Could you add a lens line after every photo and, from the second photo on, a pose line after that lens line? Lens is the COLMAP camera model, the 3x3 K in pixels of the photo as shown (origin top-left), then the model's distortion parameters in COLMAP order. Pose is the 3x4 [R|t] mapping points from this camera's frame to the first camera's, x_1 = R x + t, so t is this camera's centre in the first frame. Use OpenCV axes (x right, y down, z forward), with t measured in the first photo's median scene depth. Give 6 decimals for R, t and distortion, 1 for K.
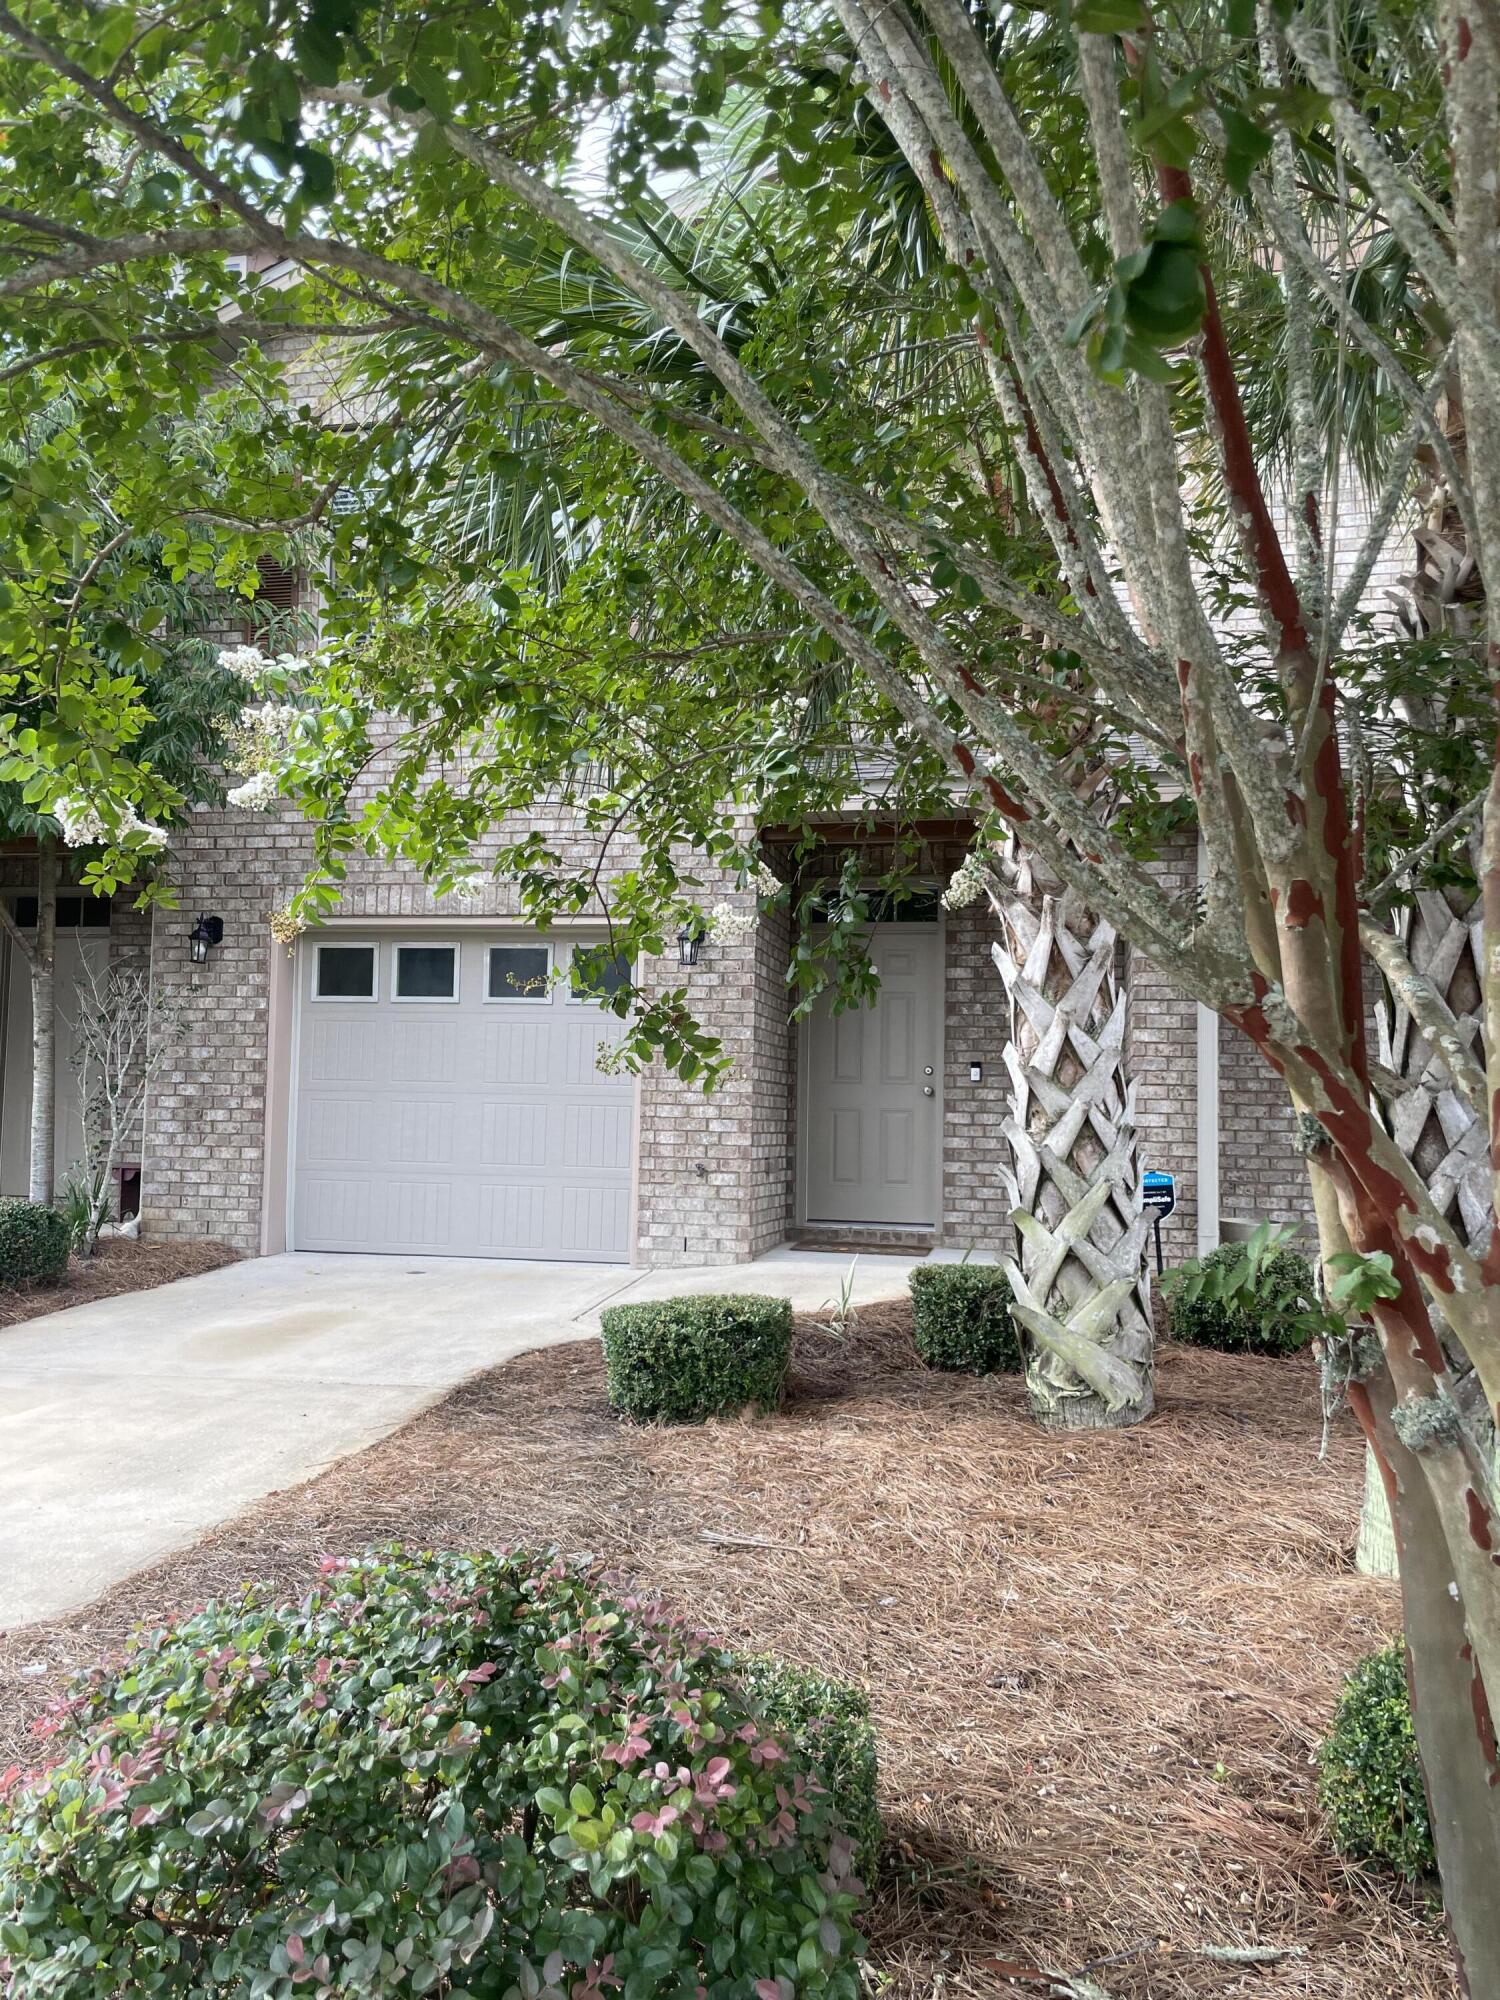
lens RADIAL K [[1512.3, 0, 746.0], [0, 1512.3, 1009.0], [0, 0, 1]] dist [0.063852, -0.000973]
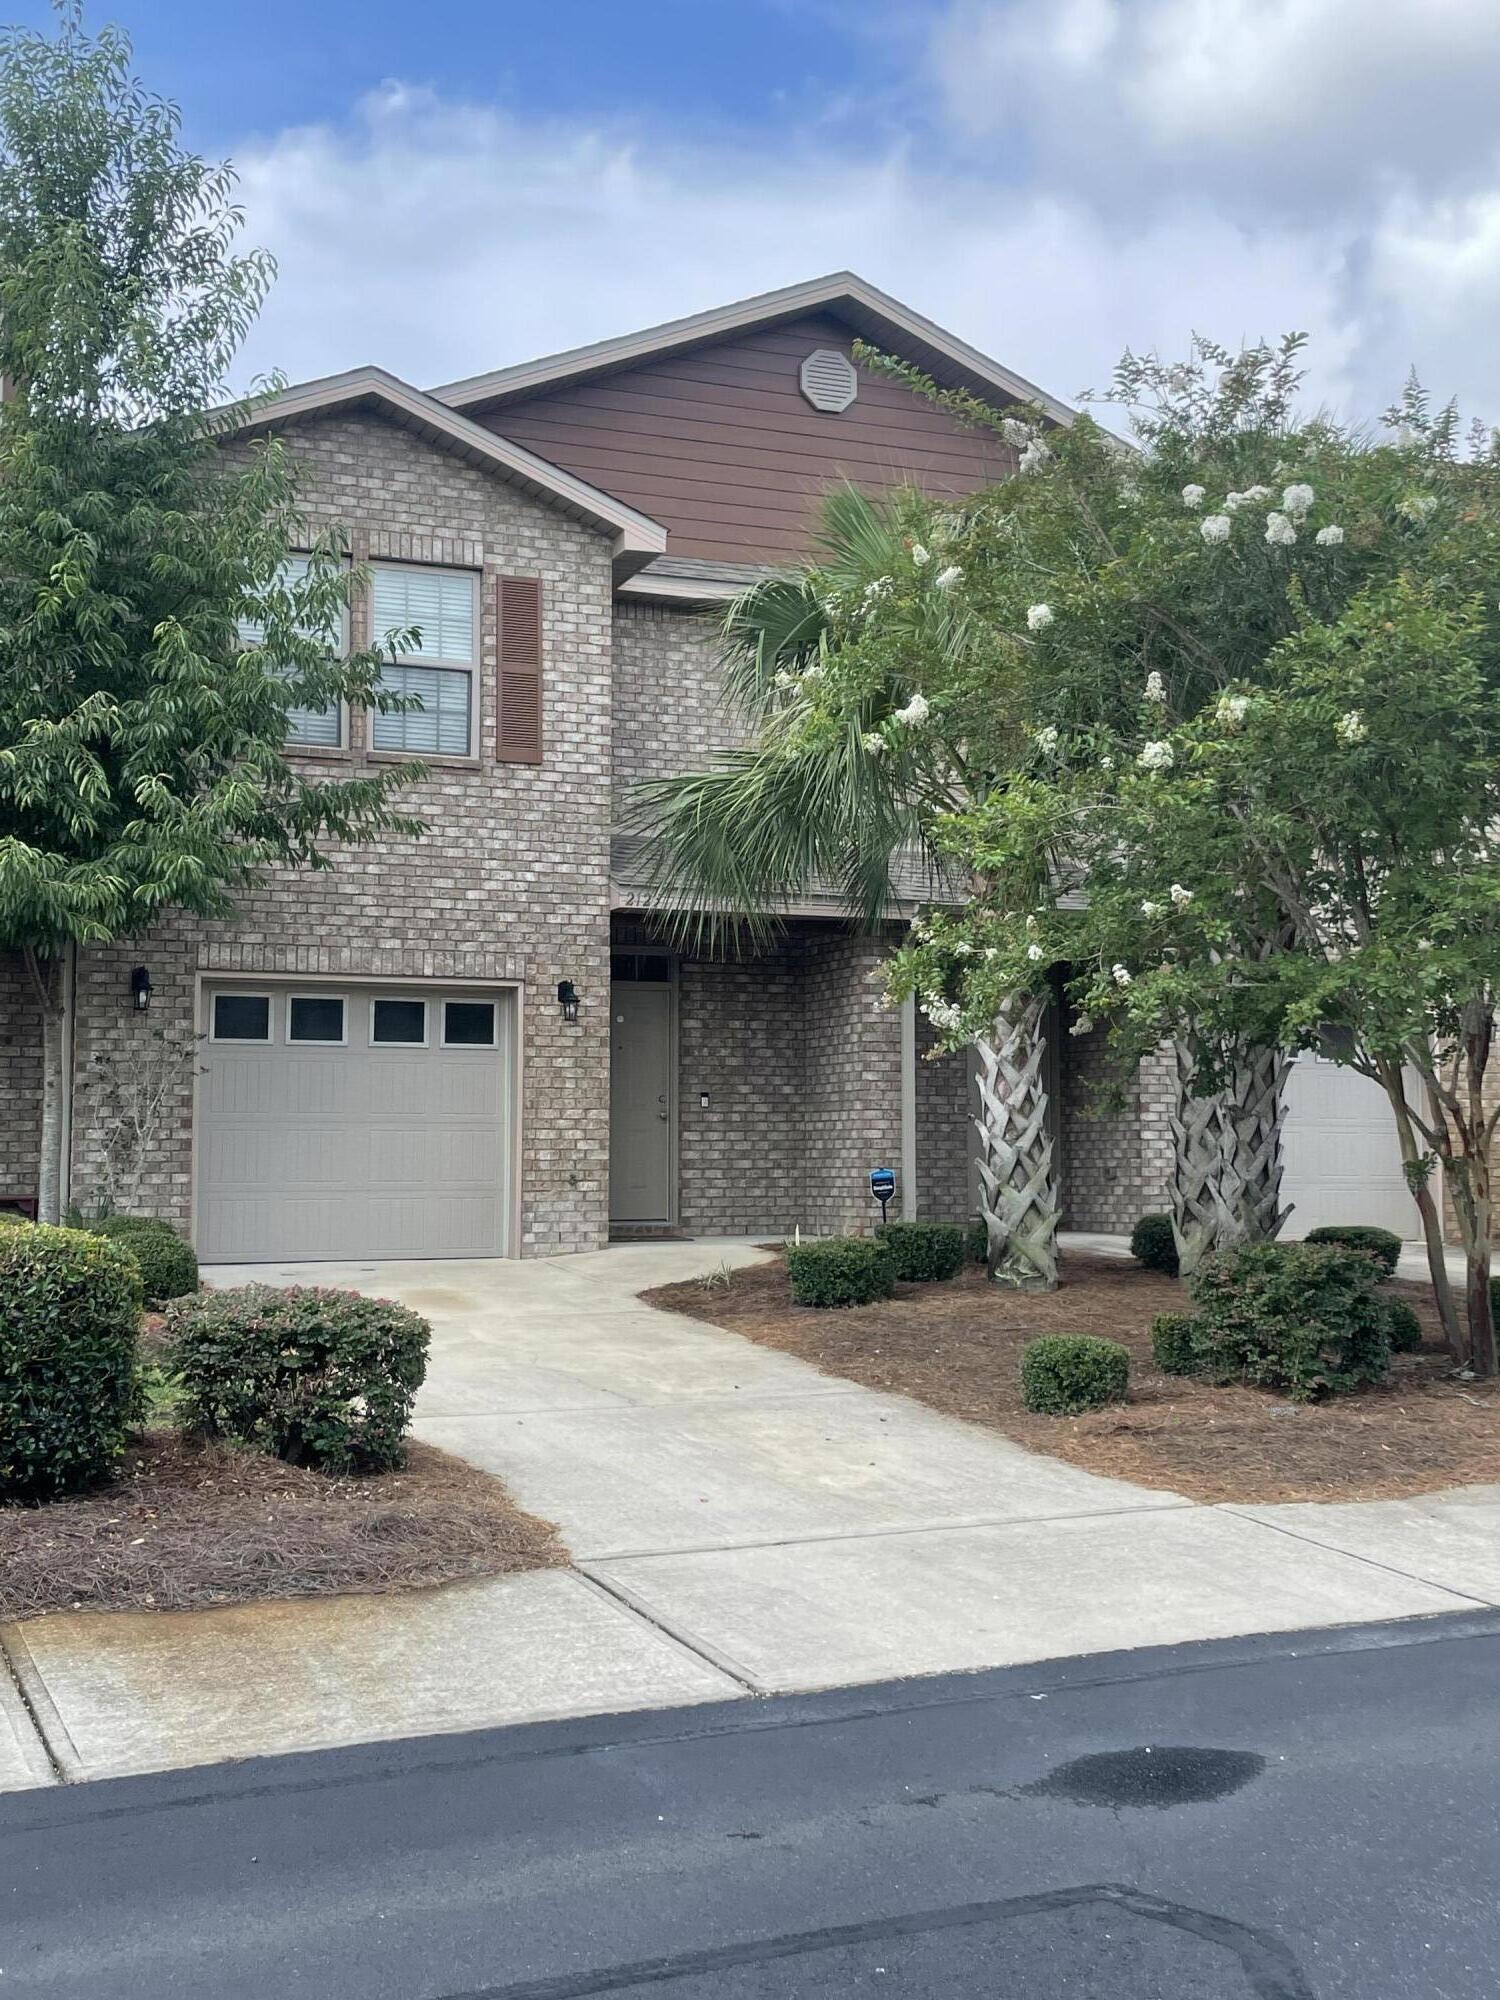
lens RADIAL K [[2170.5, 0, 761.0], [0, 2170.5, 997.6], [0, 0, 1]] dist [0.085075, 0.000000]
pose [[0.827906, 0.017630, 0.560590, -0.901544], [-0.021600, 0.999767, 0.000458, -0.051079], [-0.560451, -0.012488, 0.828093, -0.601042]]
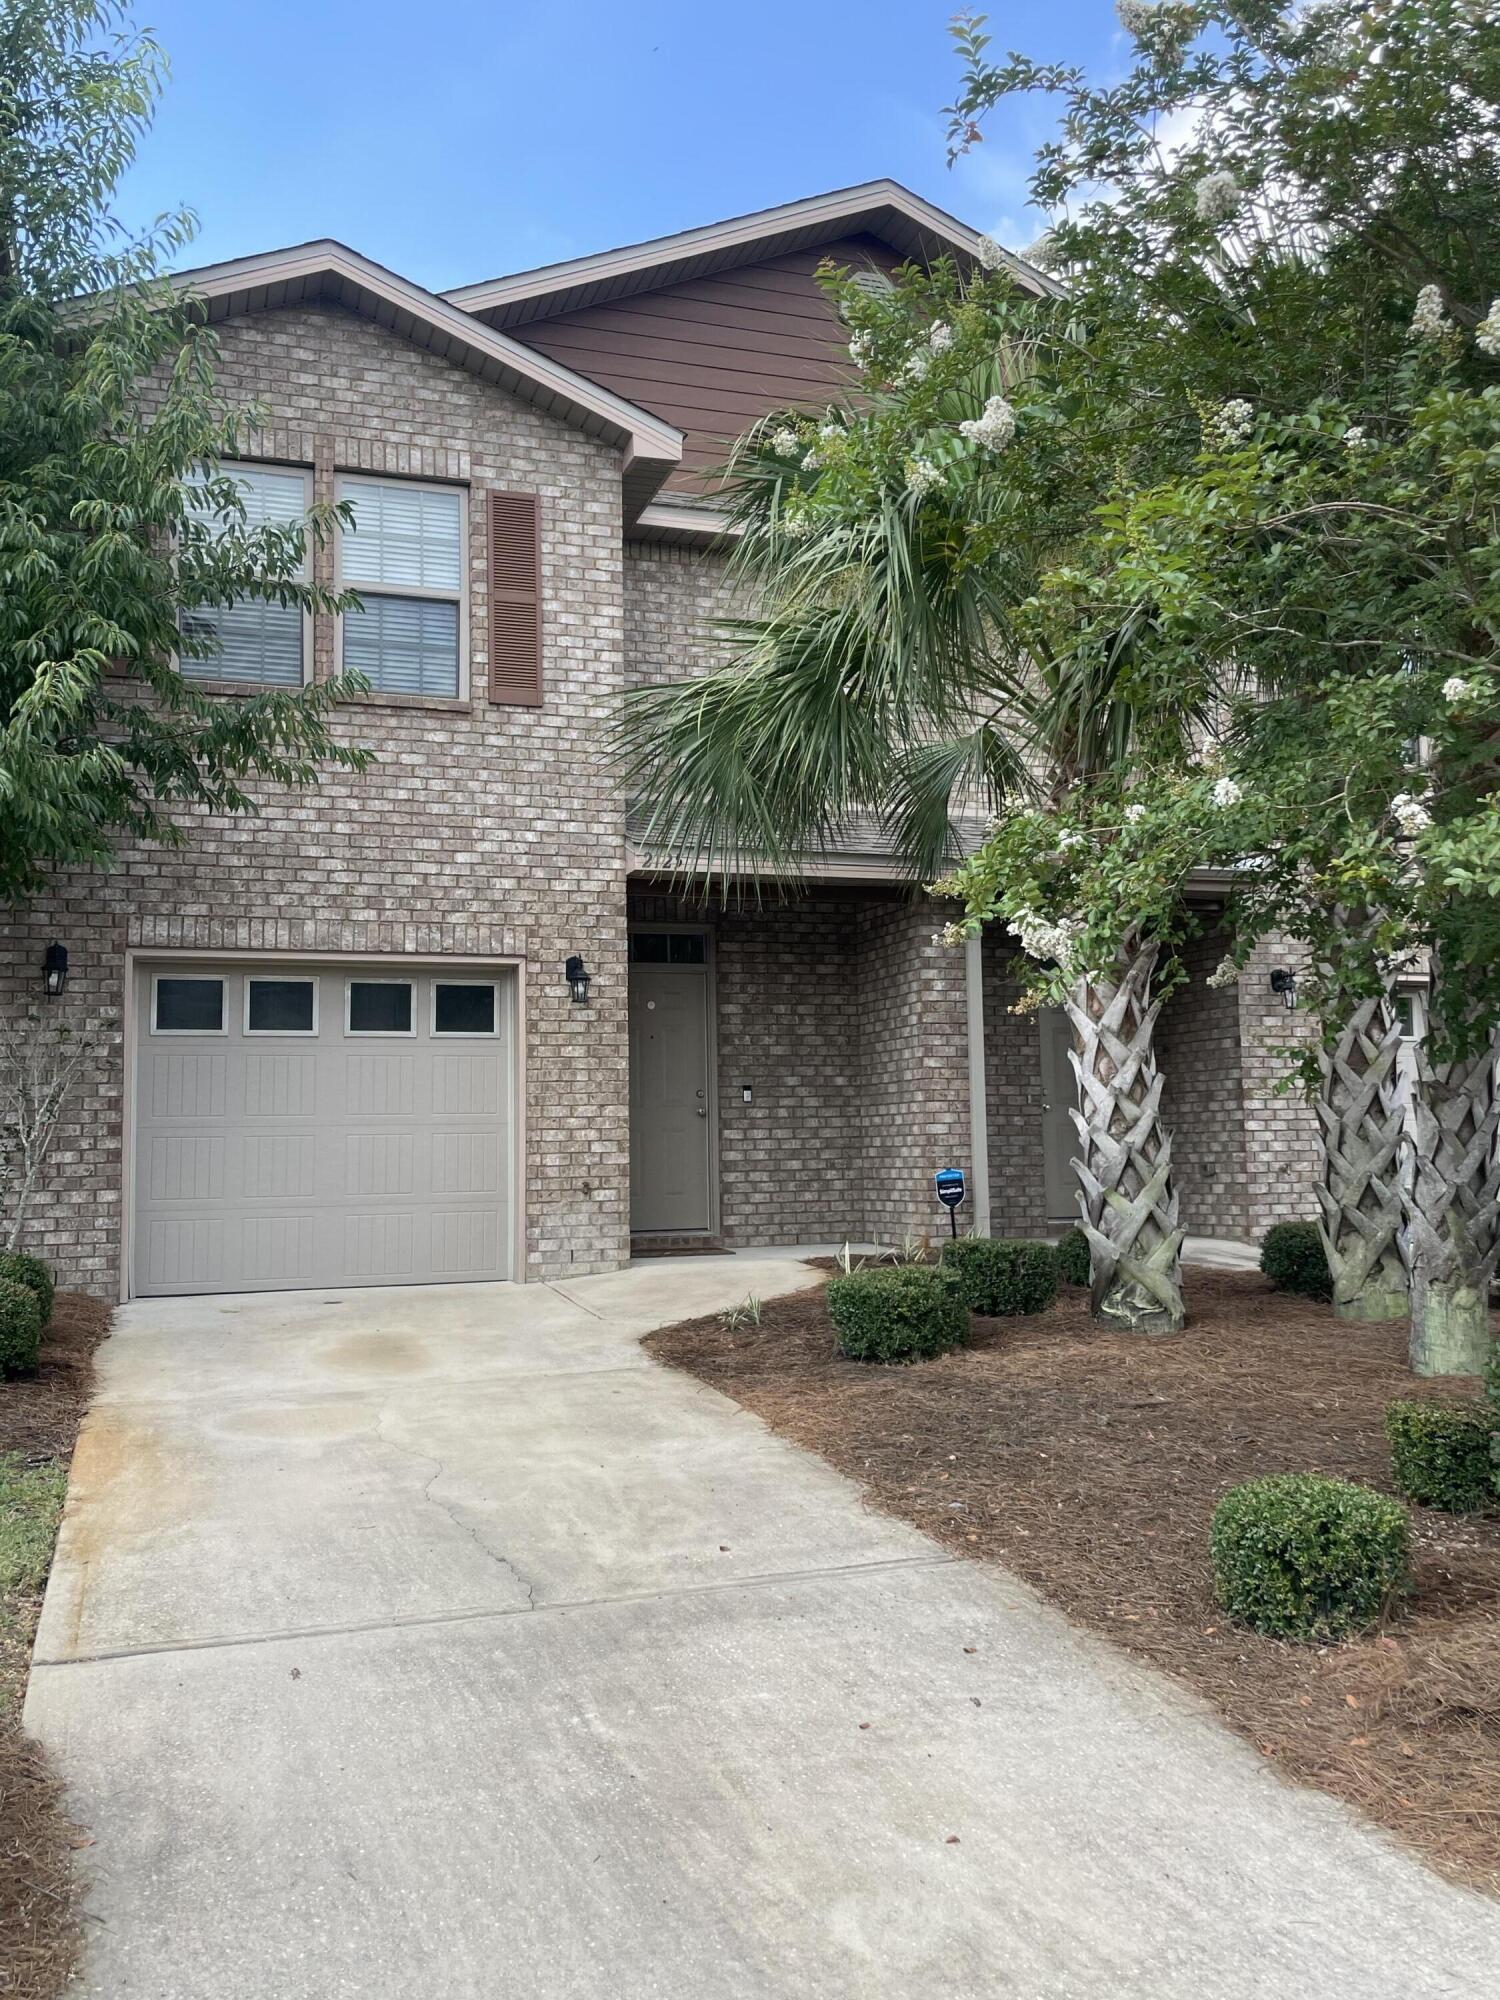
lens RADIAL K [[1673.9, 0, 744.5], [0, 1673.9, 988.6], [0, 0, 1]] dist [0.068094, -0.020047]
pose [[0.861127, 0.011731, 0.508255, -0.531783], [-0.000913, 0.999768, -0.021530, -0.012416], [-0.508390, 0.018076, 0.860937, -0.112806]]
